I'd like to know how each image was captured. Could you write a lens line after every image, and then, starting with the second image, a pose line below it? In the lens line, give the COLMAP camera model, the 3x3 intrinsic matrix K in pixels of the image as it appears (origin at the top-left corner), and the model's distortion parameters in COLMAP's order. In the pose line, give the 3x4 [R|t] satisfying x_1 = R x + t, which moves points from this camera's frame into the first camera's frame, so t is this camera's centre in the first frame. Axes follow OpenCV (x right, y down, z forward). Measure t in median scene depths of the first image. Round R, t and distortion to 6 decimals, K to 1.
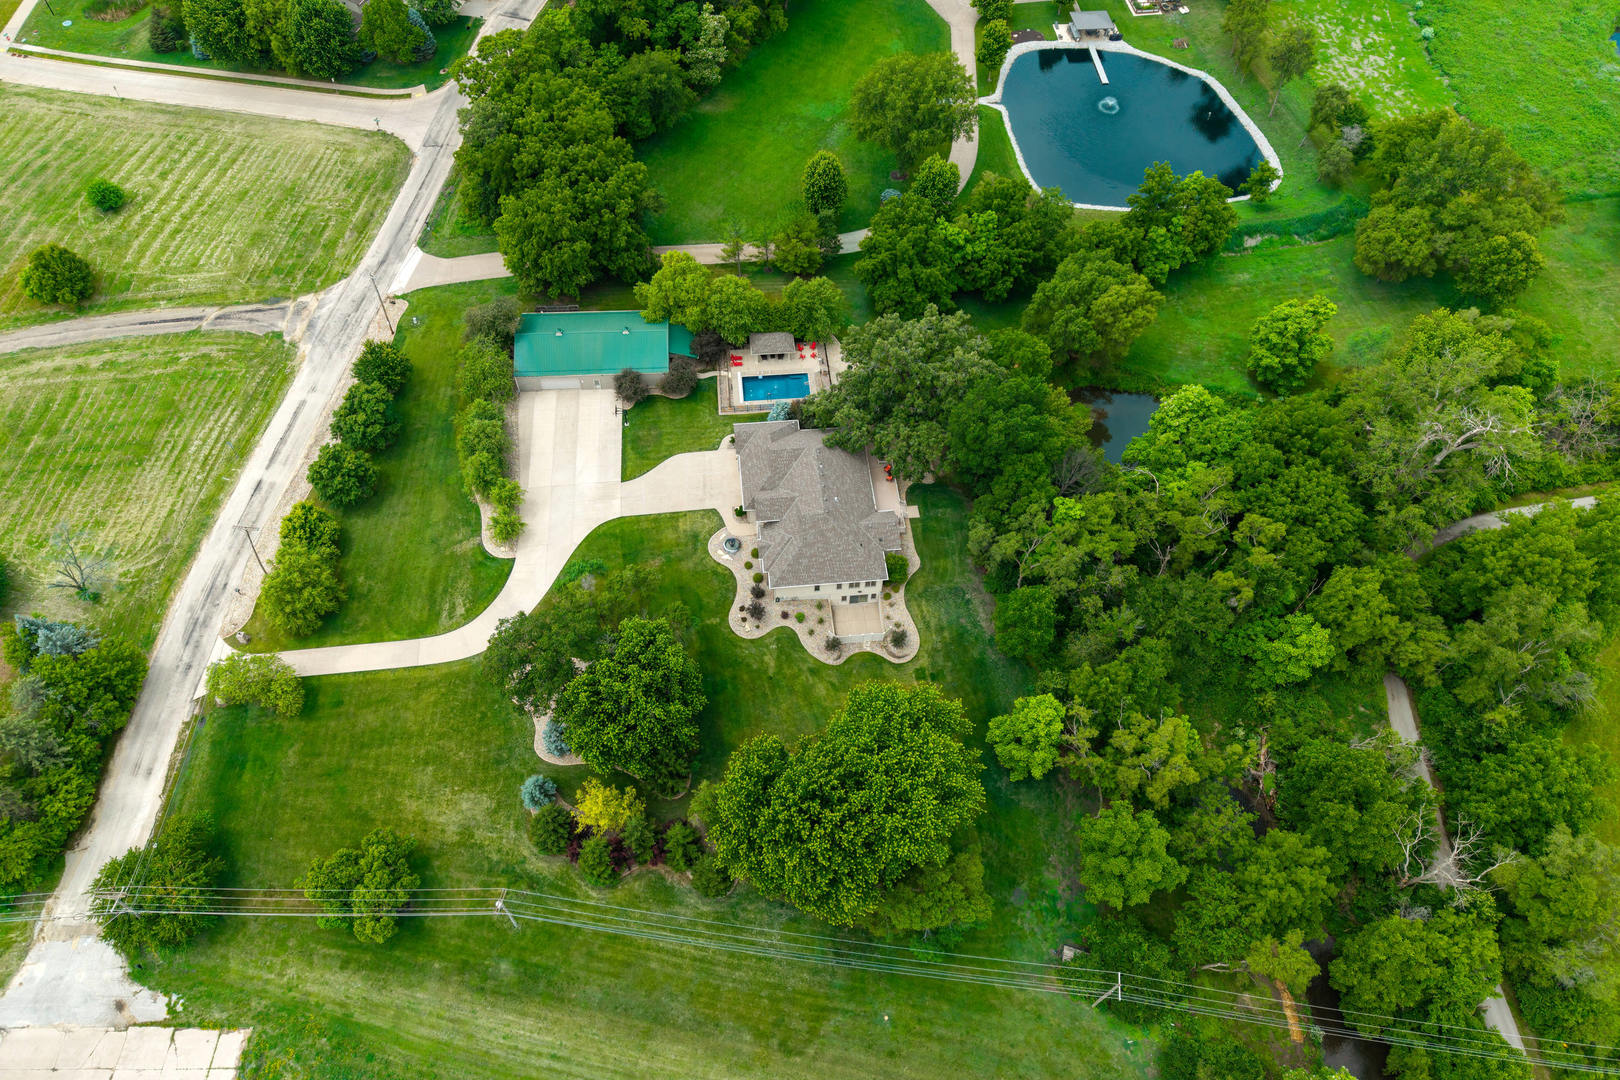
lens RADIAL K [[1064.3, 0, 803.0], [0, 1064.3, 491.7], [0, 0, 1]] dist [0.045299, -0.034779]
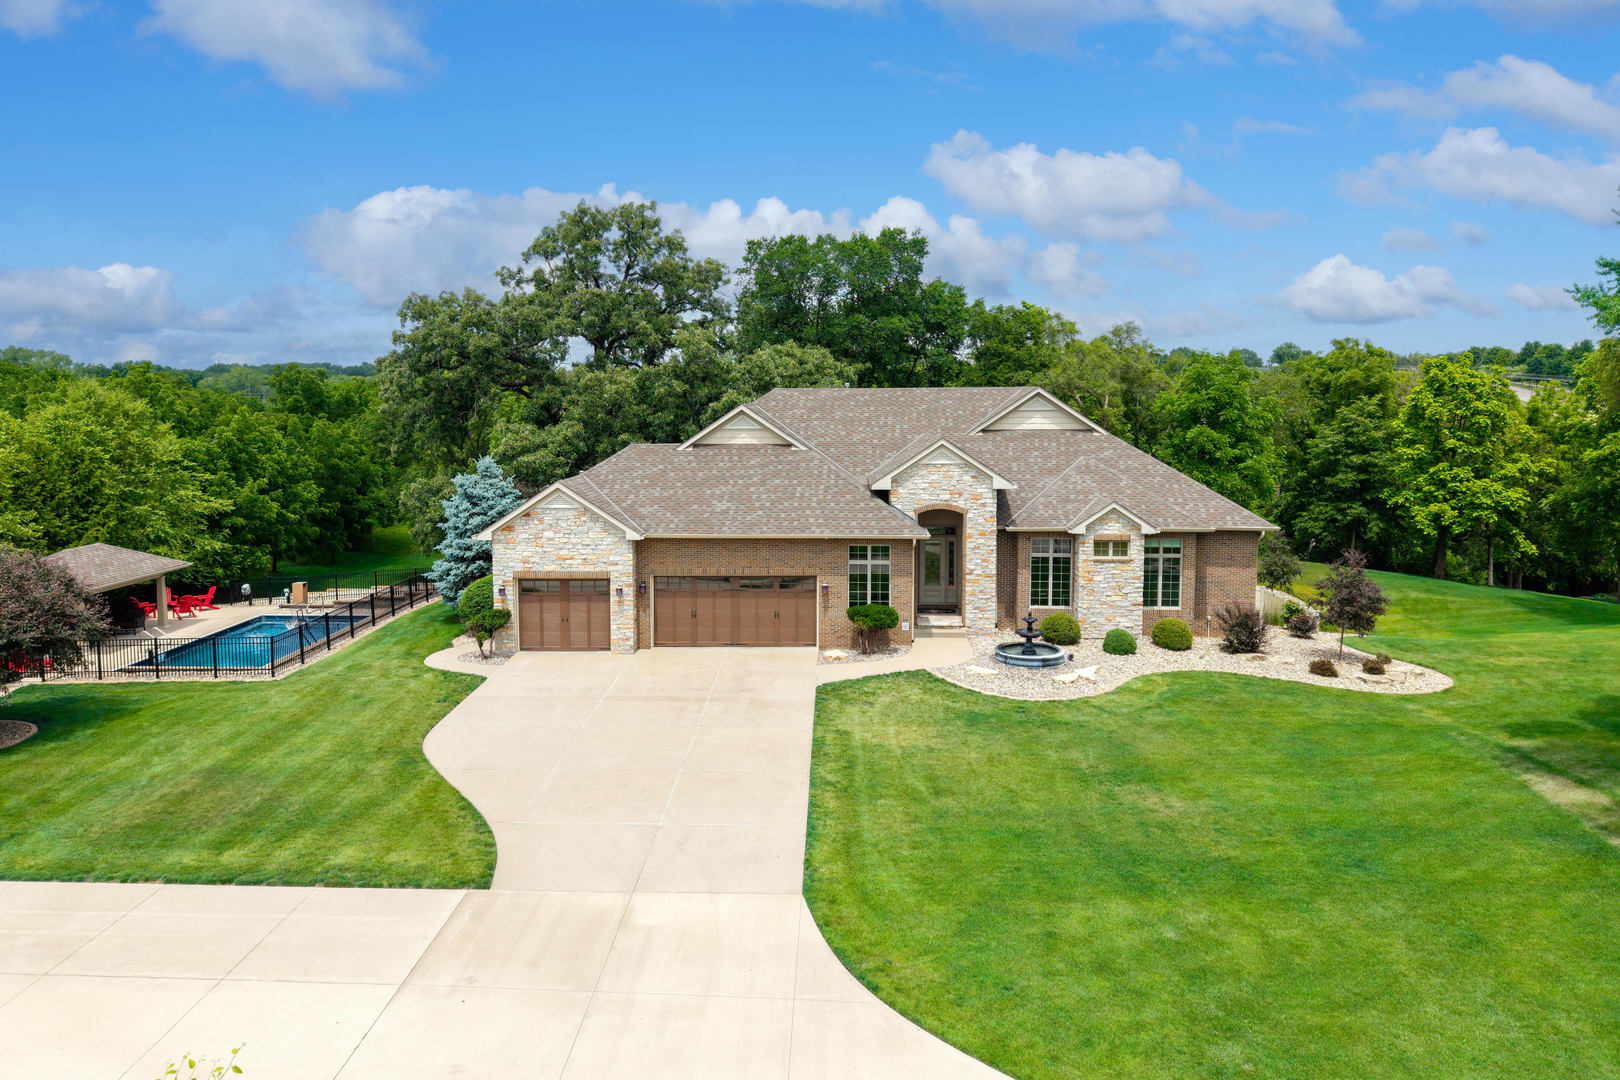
lens RADIAL K [[1064.3, 0, 803.0], [0, 1064.3, 491.7], [0, 0, 1]] dist [0.045299, -0.034779]
pose [[0.142470, -0.110400, 0.983623, -0.297849], [0.797605, 0.601263, -0.048042, -0.000262], [-0.586112, 0.791388, 0.173717, 0.937158]]
